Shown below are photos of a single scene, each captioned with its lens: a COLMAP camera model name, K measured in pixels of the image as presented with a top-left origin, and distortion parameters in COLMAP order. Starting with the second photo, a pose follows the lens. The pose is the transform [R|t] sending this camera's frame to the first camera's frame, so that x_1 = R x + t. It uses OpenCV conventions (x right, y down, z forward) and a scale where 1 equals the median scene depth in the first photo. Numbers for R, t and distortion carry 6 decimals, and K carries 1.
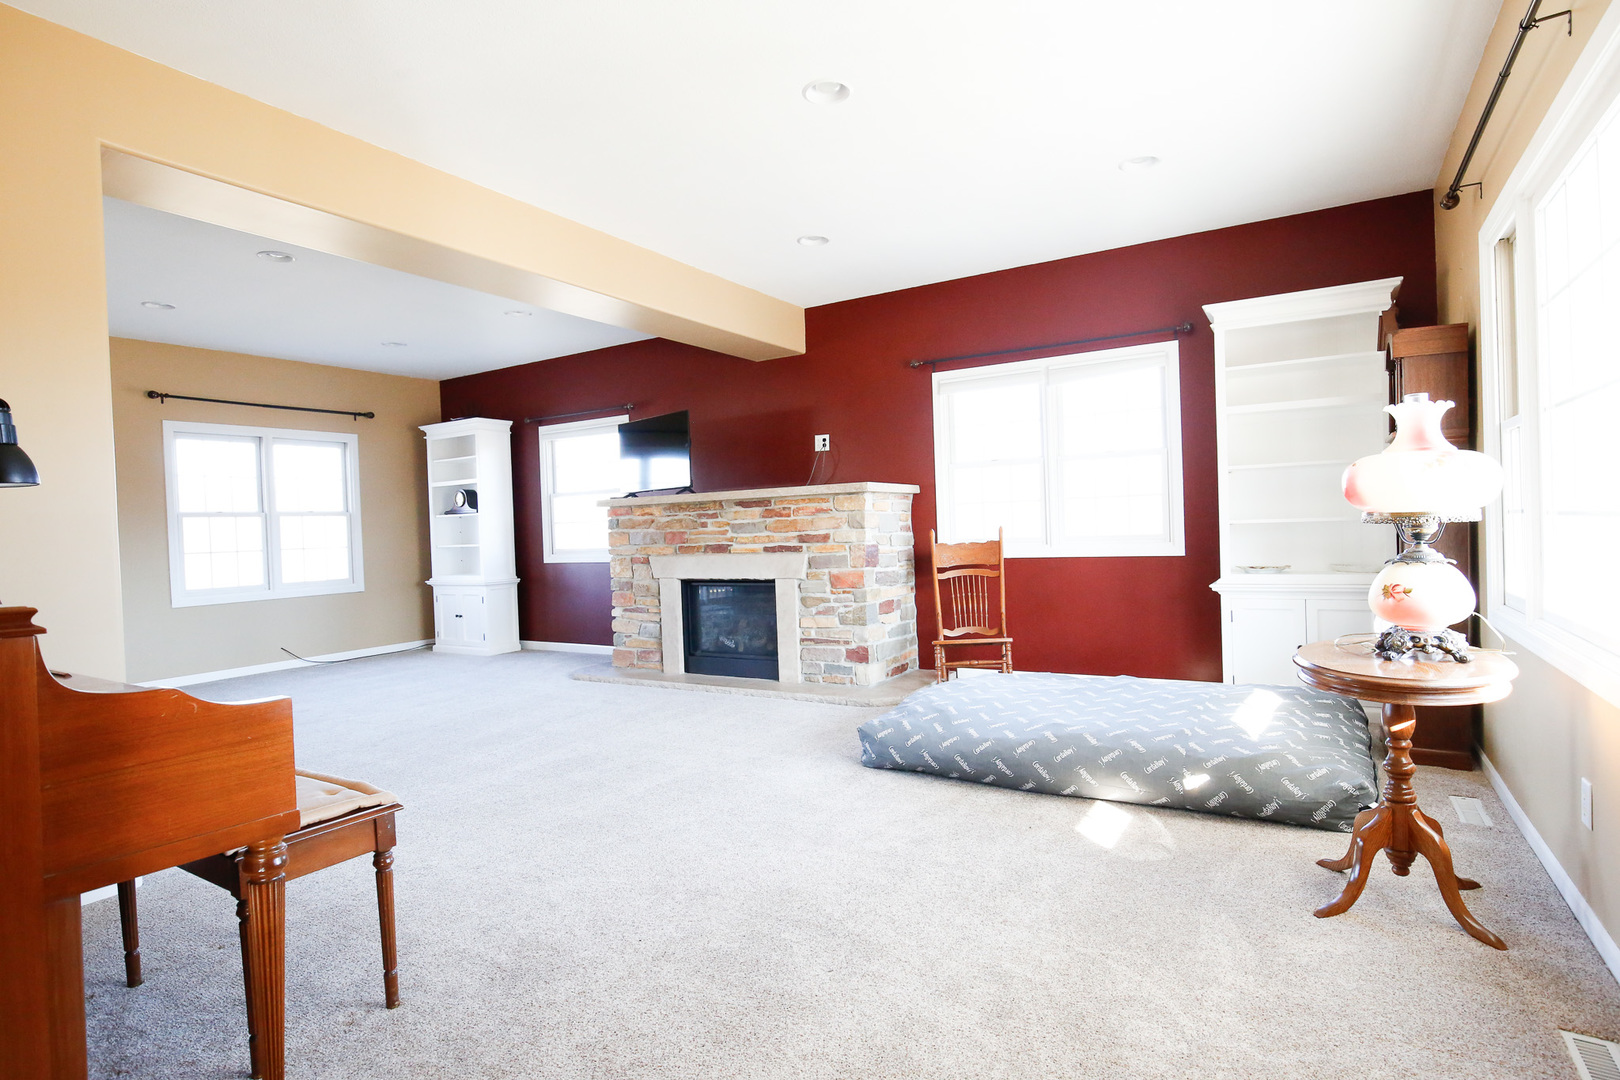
lens RADIAL K [[826.9, 0, 821.6], [0, 826.9, 536.3], [0, 0, 1]] dist [-0.011578, 0.000488]
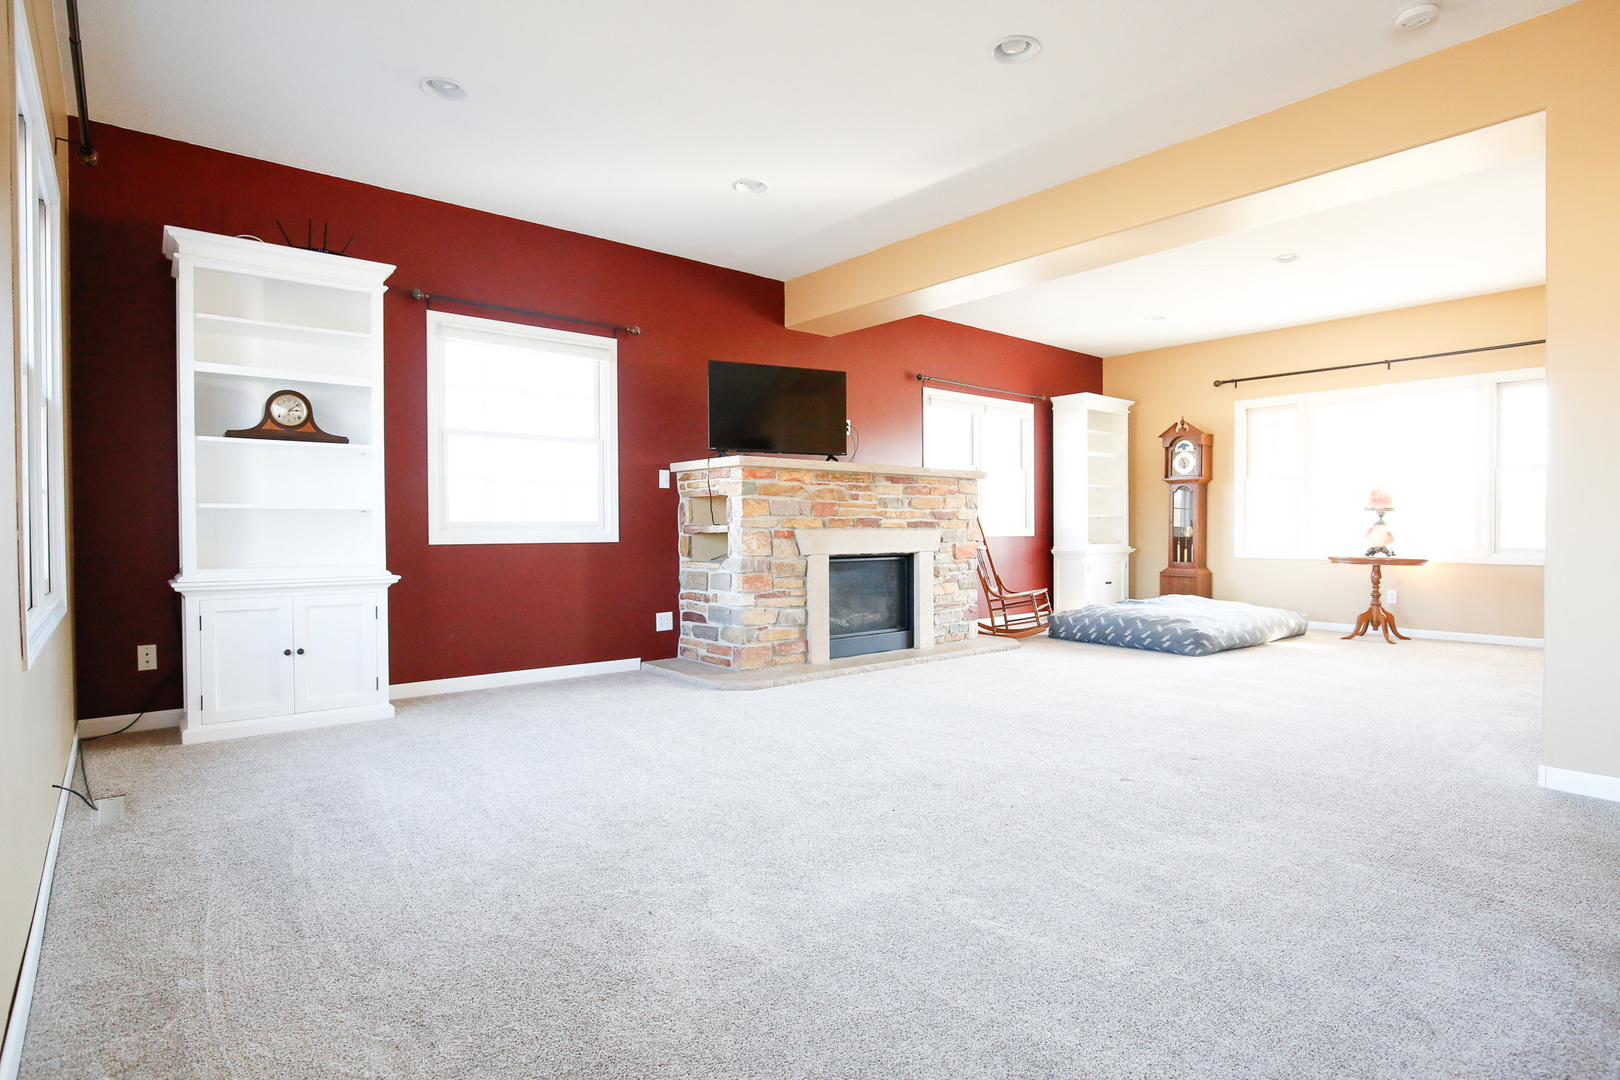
lens RADIAL K [[826.9, 0, 821.6], [0, 826.9, 536.3], [0, 0, 1]] dist [-0.011578, 0.000488]
pose [[0.318743, 0.023769, 0.947543, -1.144154], [-0.000763, 0.999692, -0.024821, 0.059289], [-0.947841, 0.007188, 0.318663, 0.802120]]
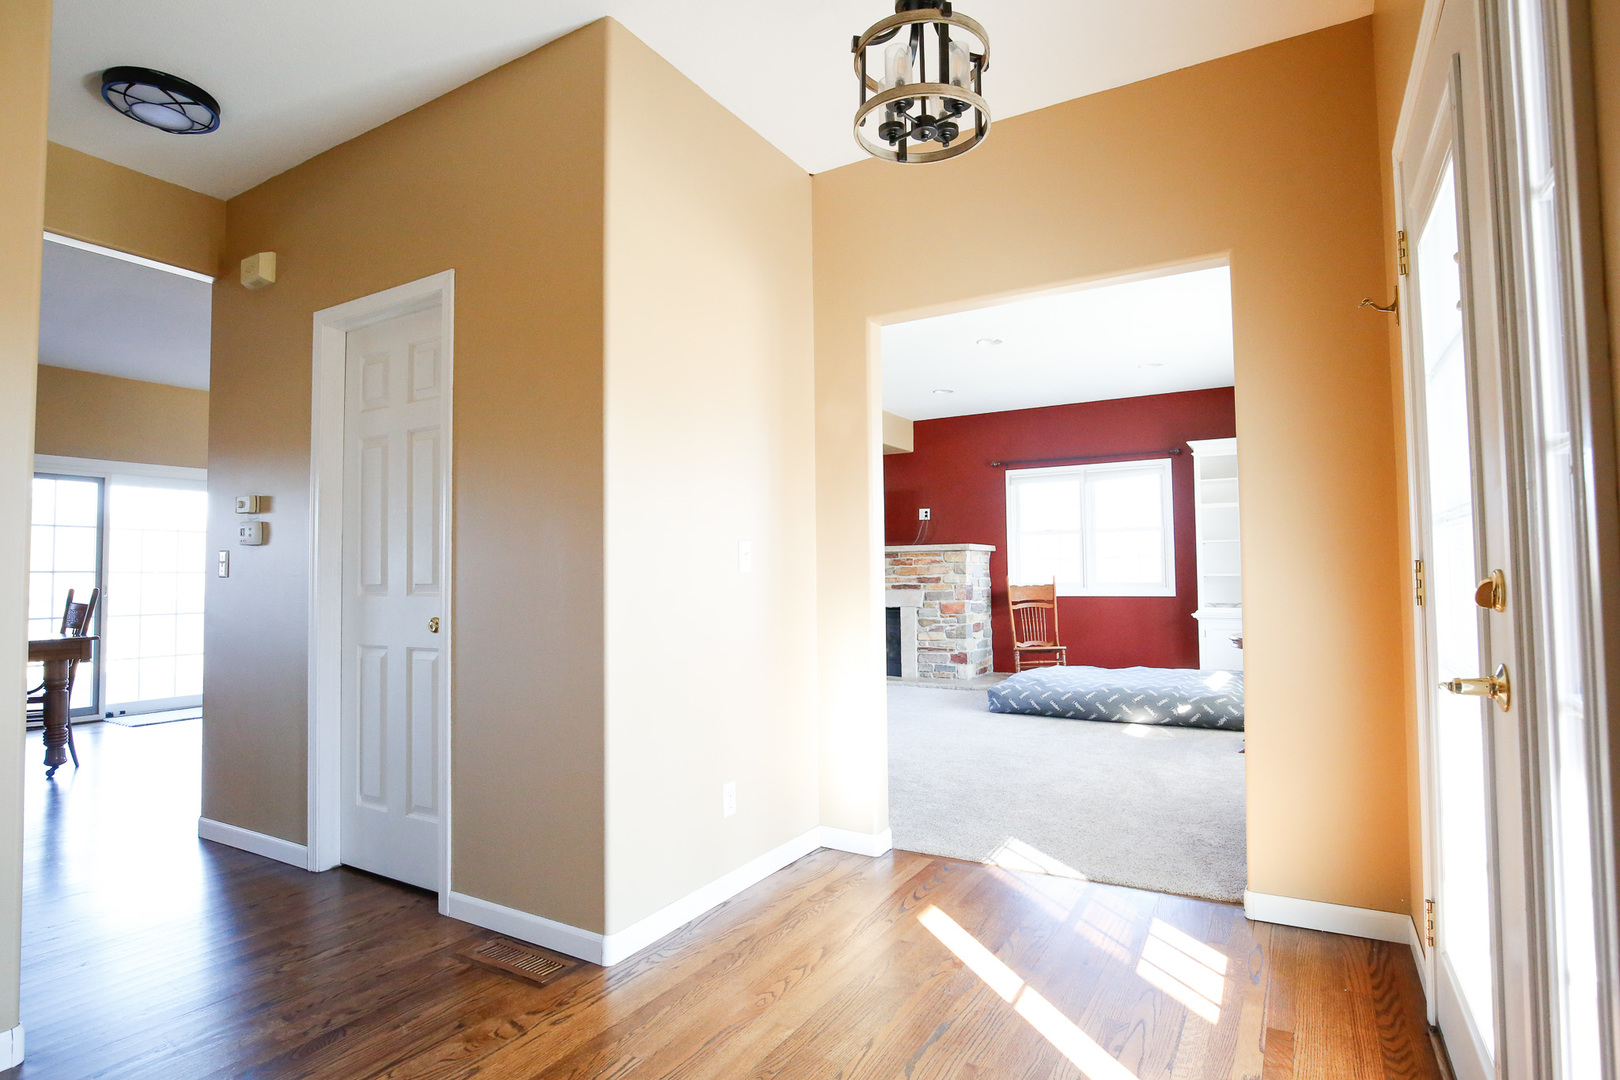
lens RADIAL K [[826.9, 0, 821.6], [0, 826.9, 536.3], [0, 0, 1]] dist [-0.011578, 0.000488]
pose [[0.999565, 0.024583, 0.016280, -0.231156], [-0.023614, 0.998080, -0.057267, 0.013816], [-0.017656, 0.056857, 0.998226, -0.496354]]
